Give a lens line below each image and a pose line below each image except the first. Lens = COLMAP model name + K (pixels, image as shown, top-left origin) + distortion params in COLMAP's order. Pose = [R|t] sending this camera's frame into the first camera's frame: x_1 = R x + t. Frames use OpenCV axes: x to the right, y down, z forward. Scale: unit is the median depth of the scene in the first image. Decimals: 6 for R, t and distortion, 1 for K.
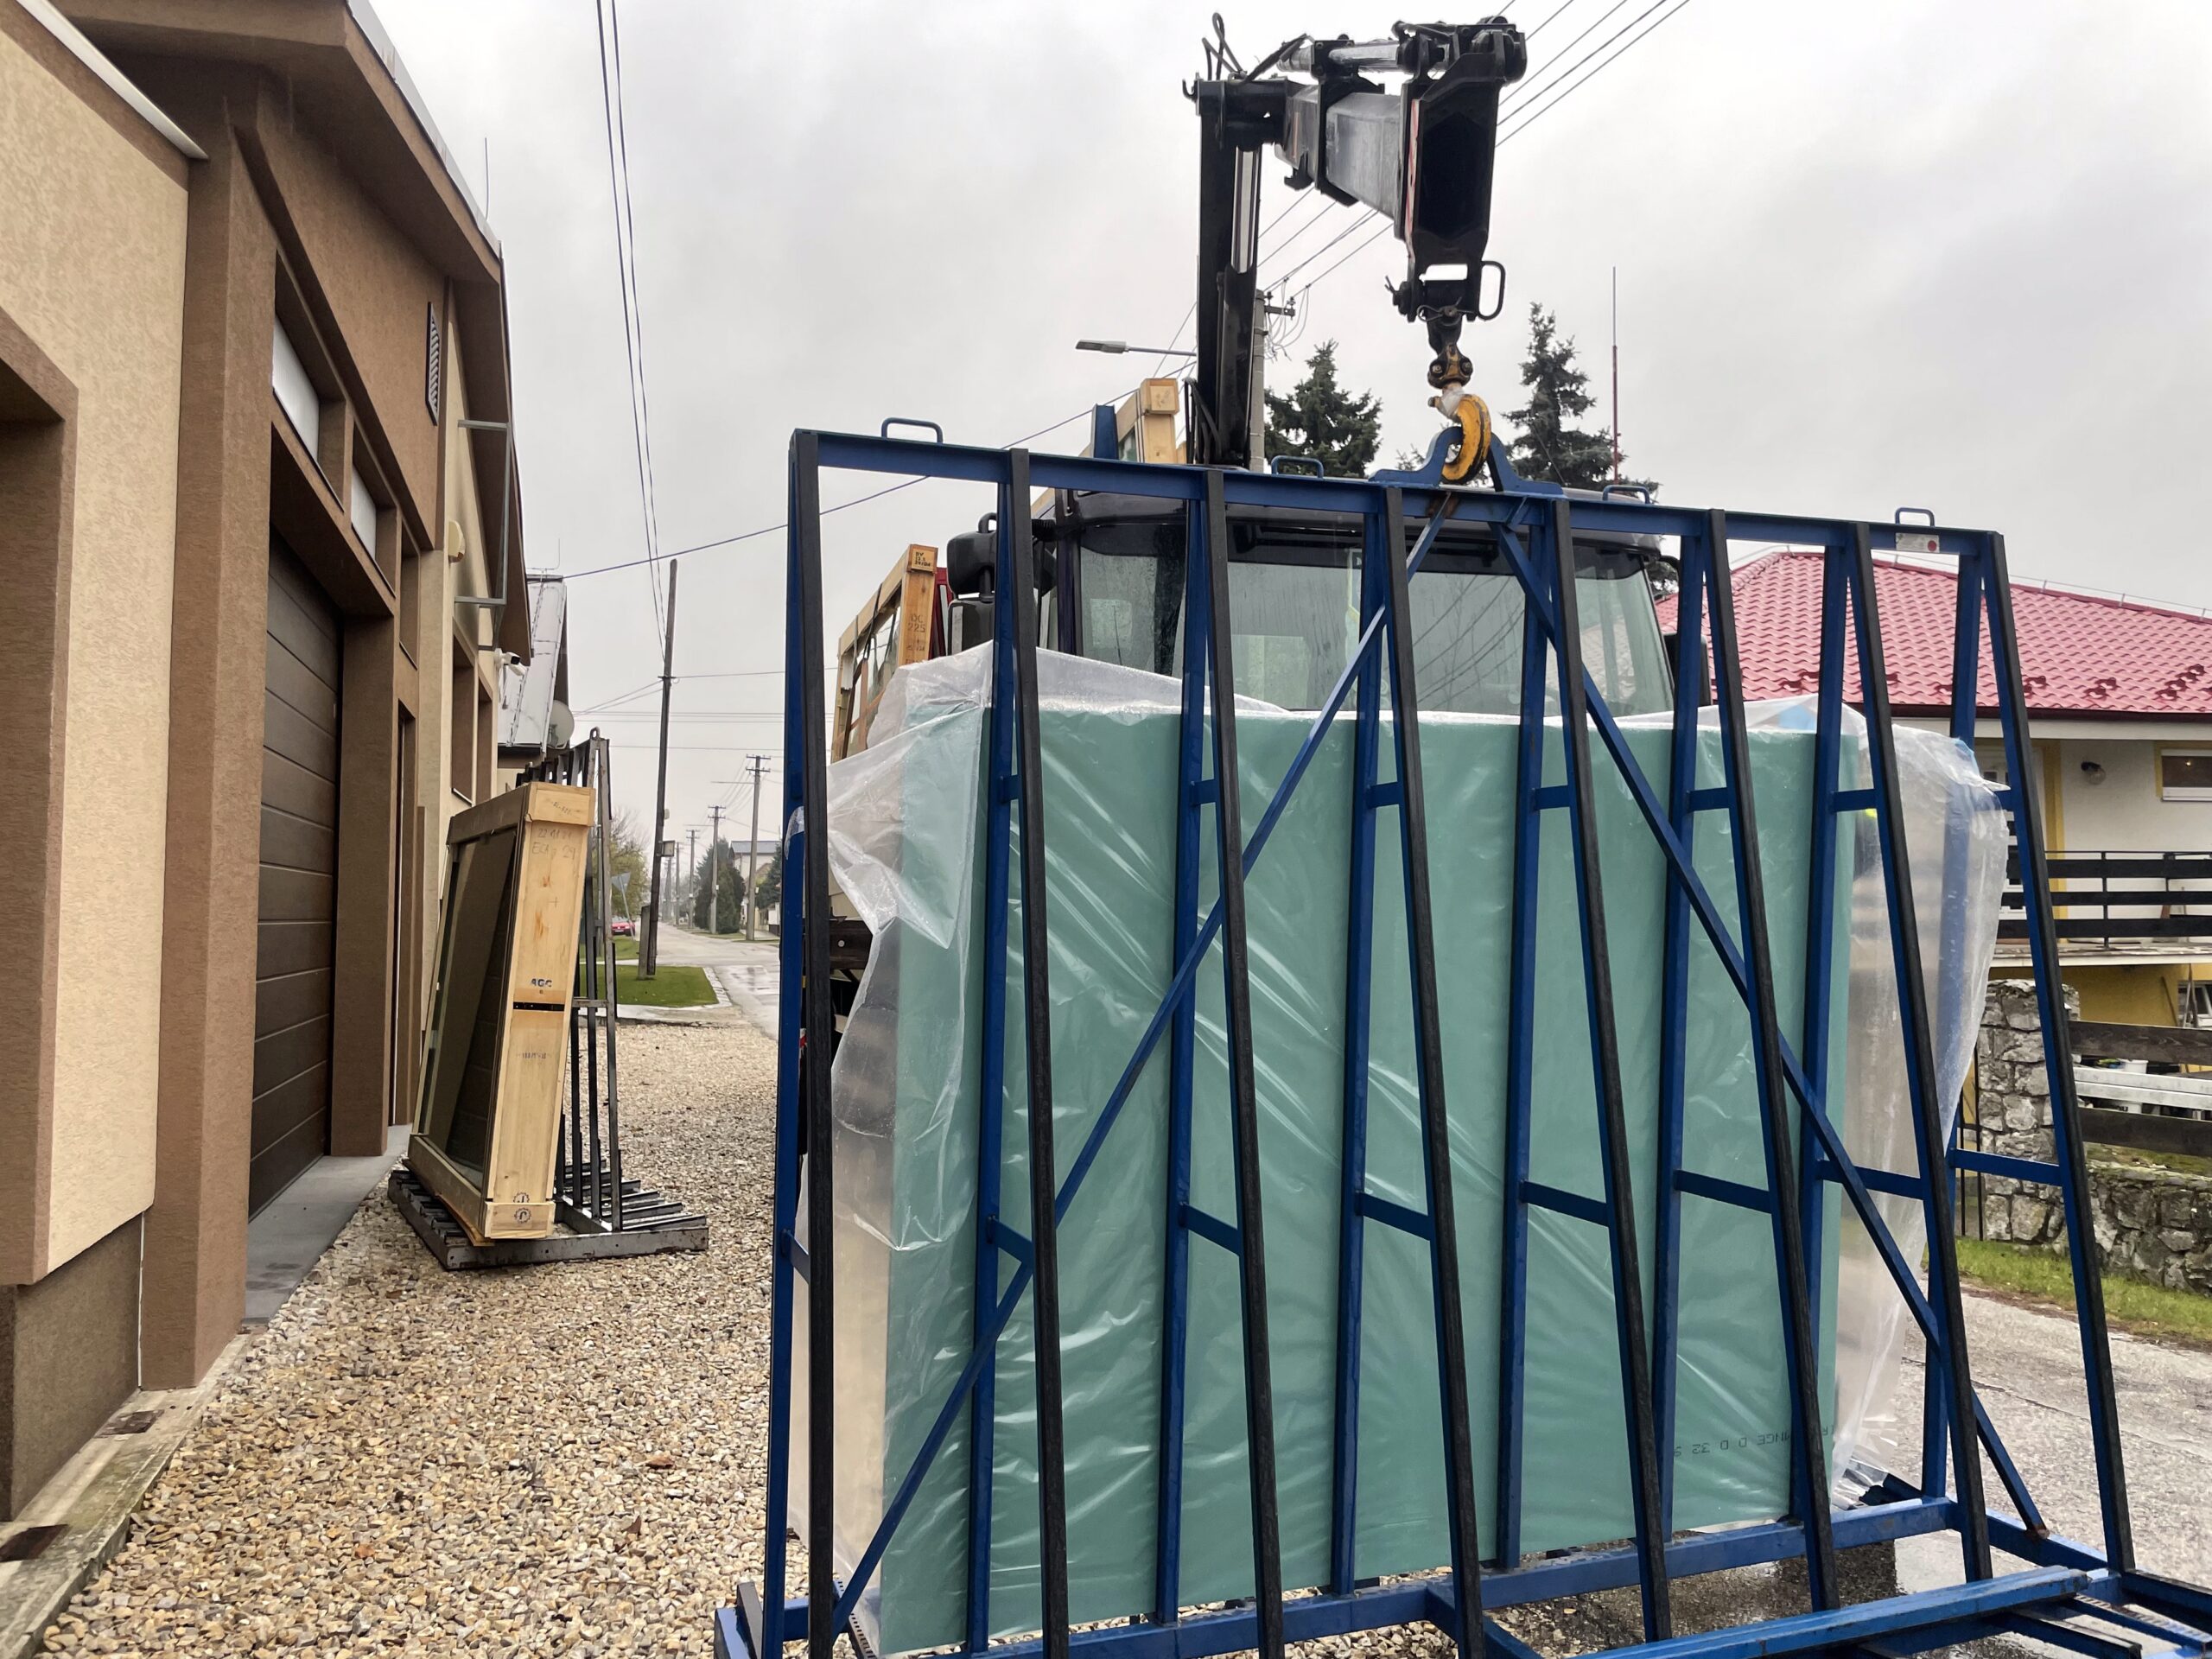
lens RADIAL K [[1668.9, 0, 1120.5], [0, 1668.9, 818.2], [0, 0, 1]] dist [0.043886, -0.076996]
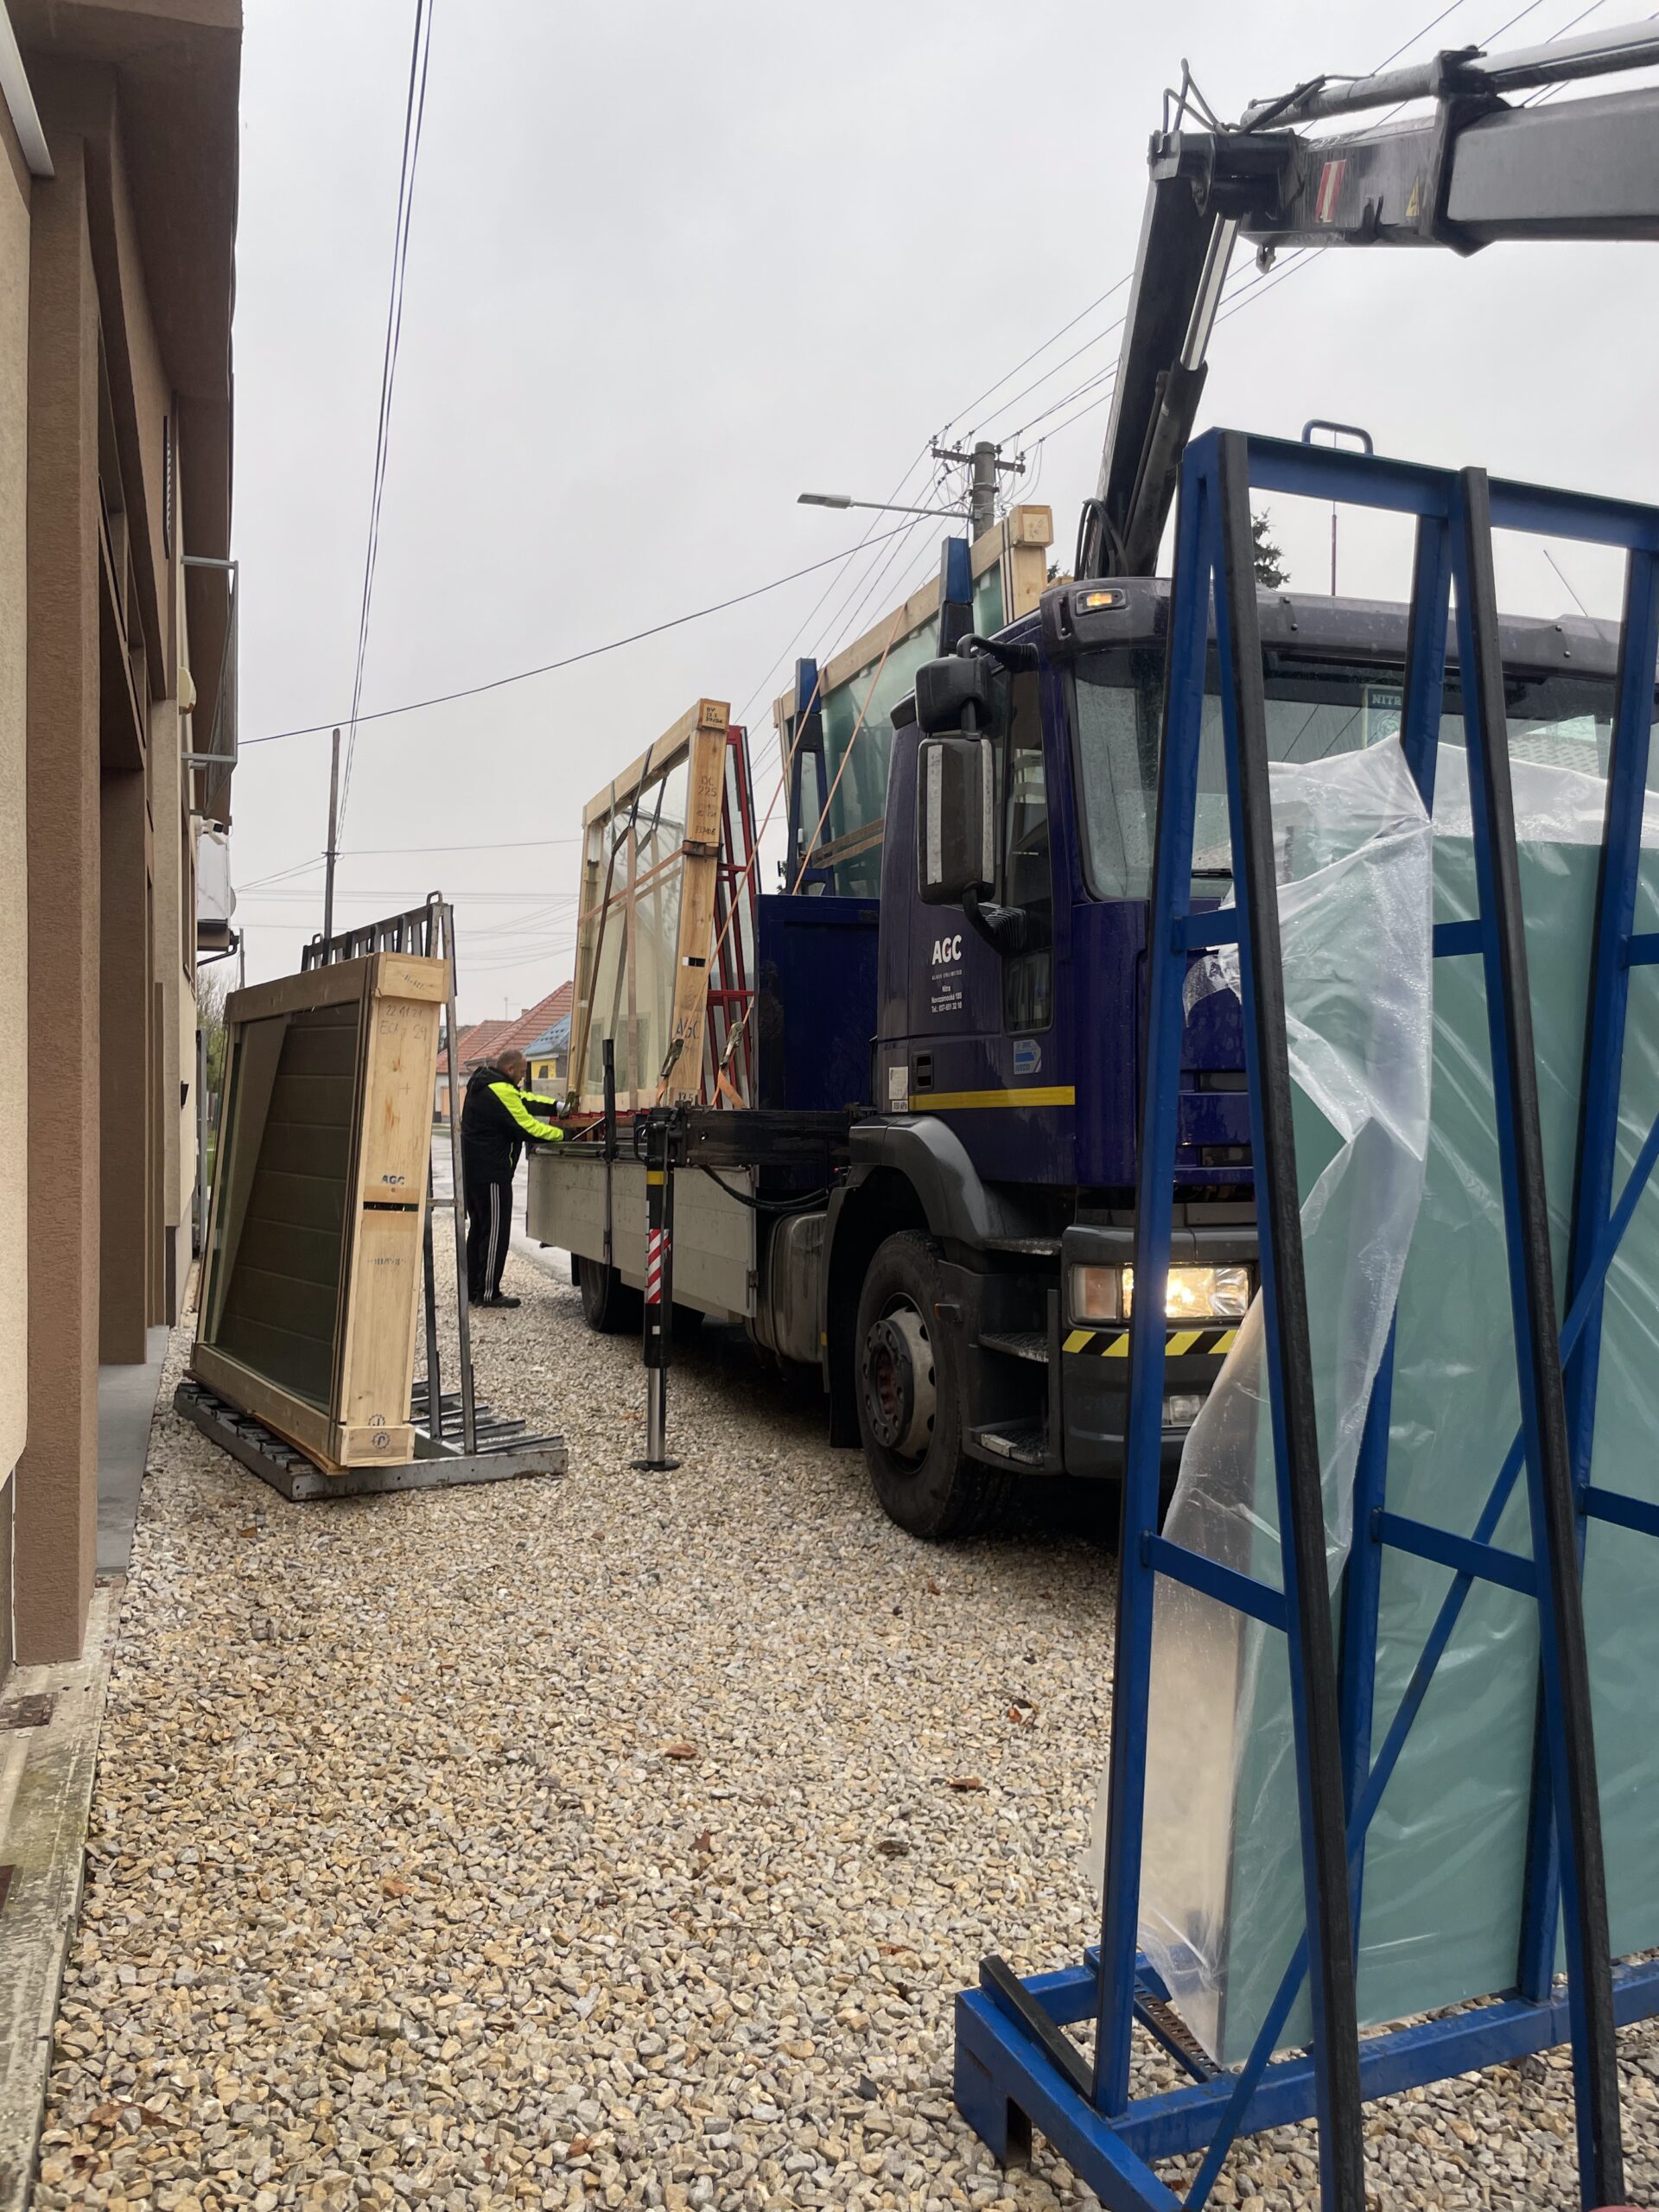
lens RADIAL K [[1668.9, 0, 829.0], [0, 1668.9, 1110.0], [0, 0, 1]] dist [0.043886, -0.076996]
pose [[0.999043, 0.002419, 0.043665, -0.200759], [-0.005160, 0.998016, 0.062753, 0.006578], [-0.043426, -0.062919, 0.997073, 0.147325]]
